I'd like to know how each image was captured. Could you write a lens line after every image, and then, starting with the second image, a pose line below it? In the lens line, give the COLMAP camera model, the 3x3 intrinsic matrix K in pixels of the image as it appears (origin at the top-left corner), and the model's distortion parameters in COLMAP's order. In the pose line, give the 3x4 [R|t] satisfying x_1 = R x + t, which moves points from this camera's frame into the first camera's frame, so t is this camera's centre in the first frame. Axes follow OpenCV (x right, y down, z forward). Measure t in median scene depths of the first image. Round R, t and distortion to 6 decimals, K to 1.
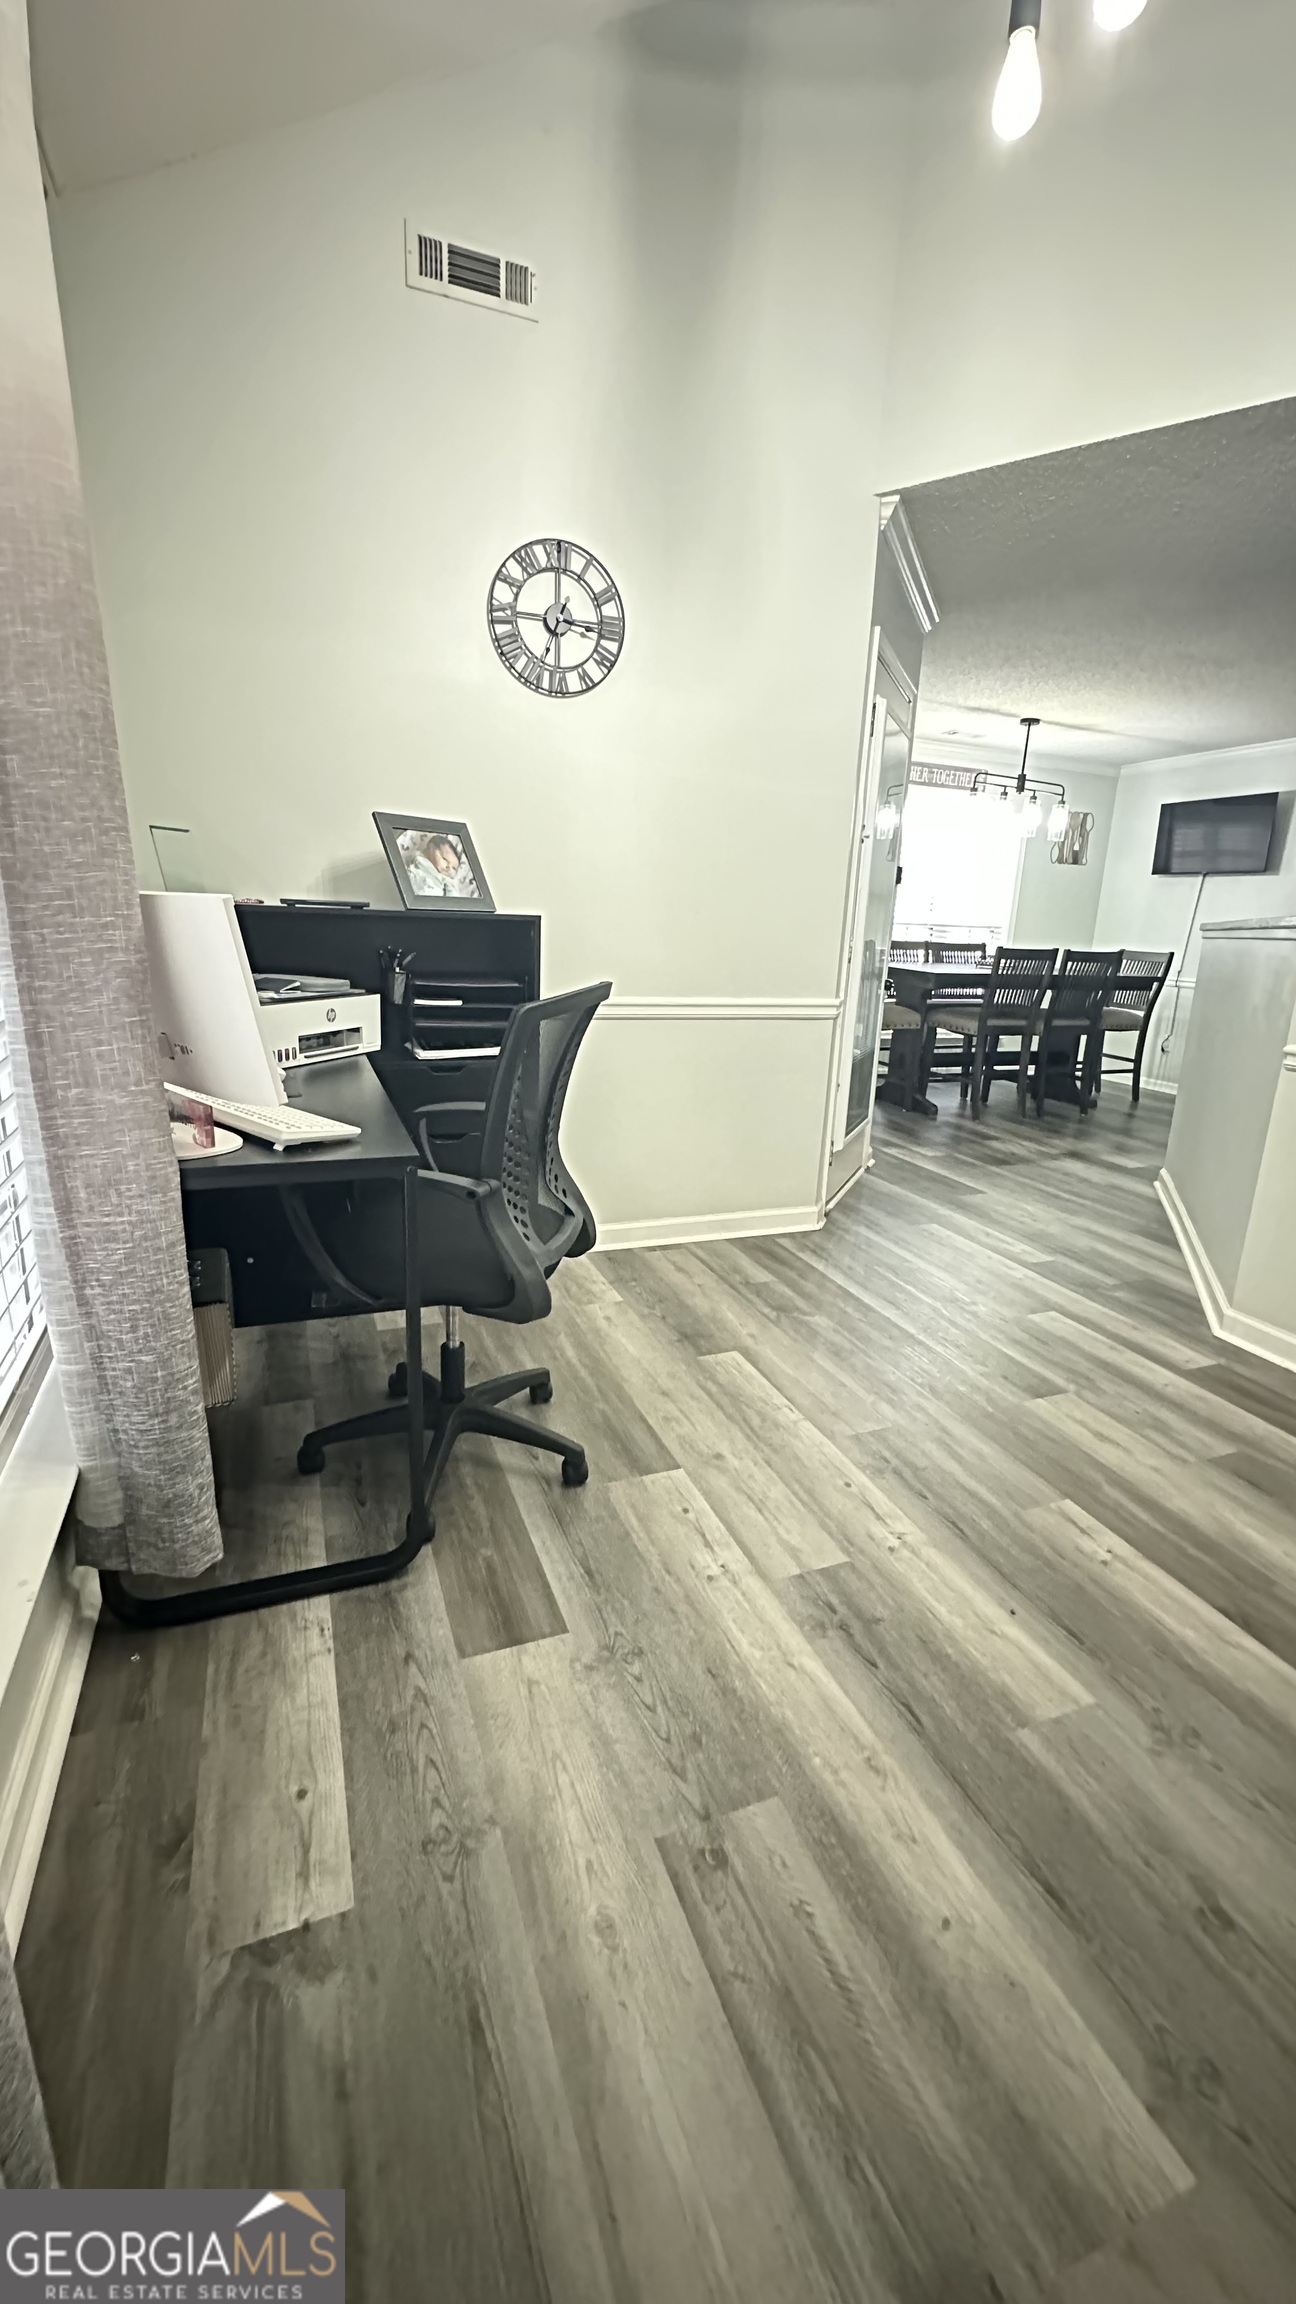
lens RADIAL K [[913.5, 0, 645.9], [0, 913.5, 1150.9], [0, 0, 1]] dist [-0.001117, -0.000898]
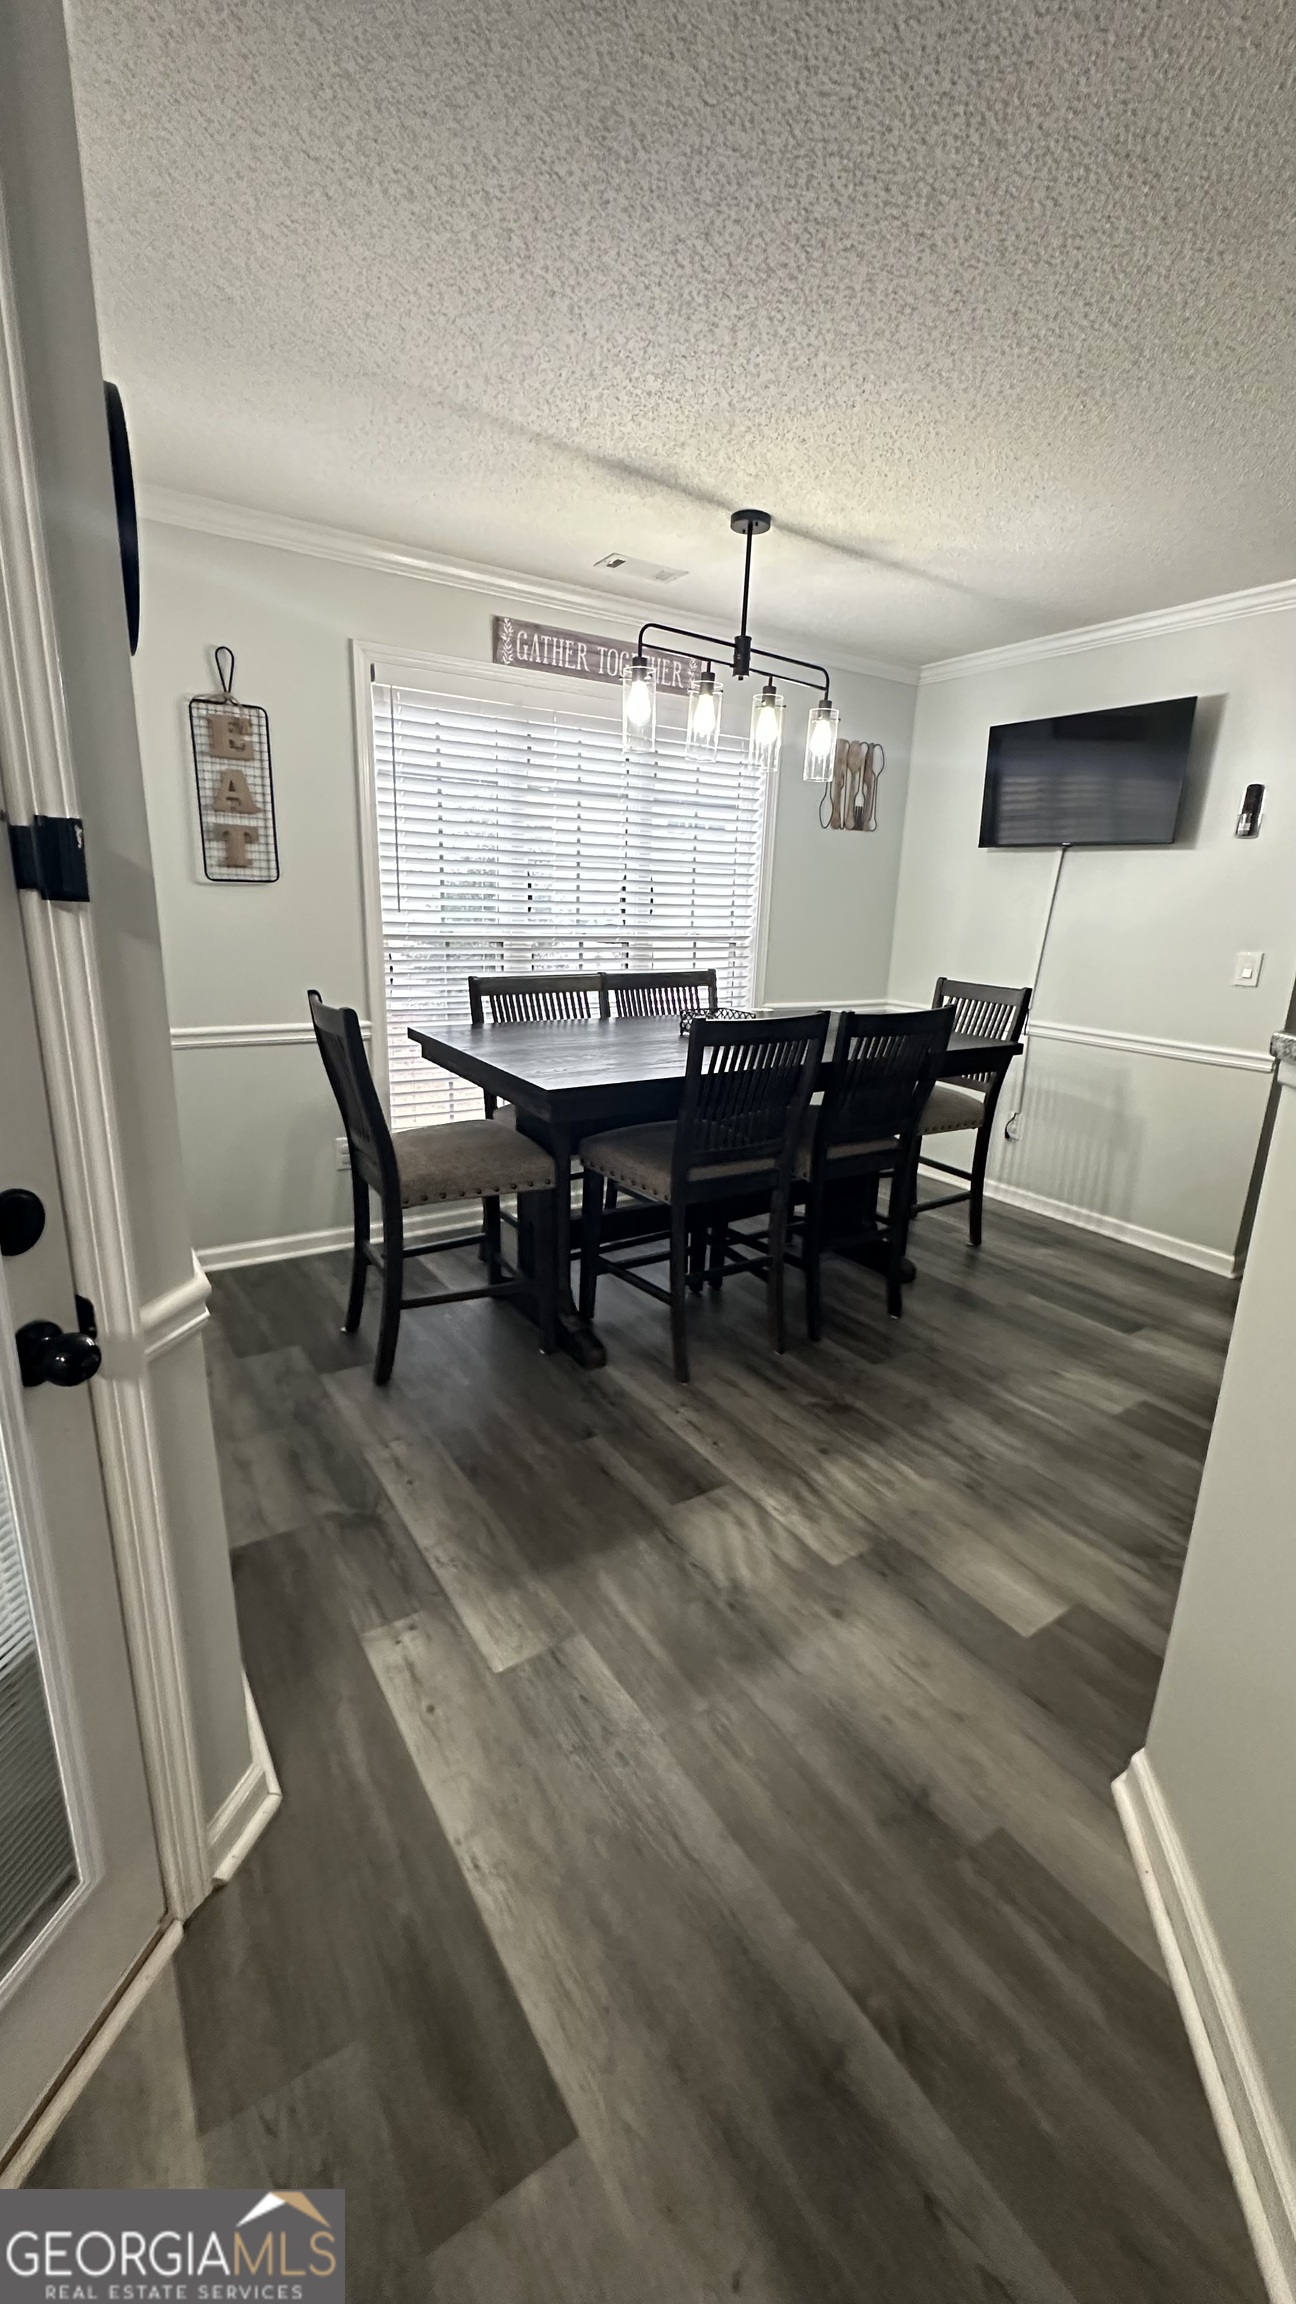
lens RADIAL K [[913.5, 0, 651.4], [0, 913.5, 1159.4], [0, 0, 1]] dist [-0.001117, -0.000898]
pose [[0.979340, -0.066331, 0.191035, 0.236188], [0.059709, 0.997405, 0.040219, -0.147997], [-0.193207, -0.027981, 0.980759, 0.490353]]
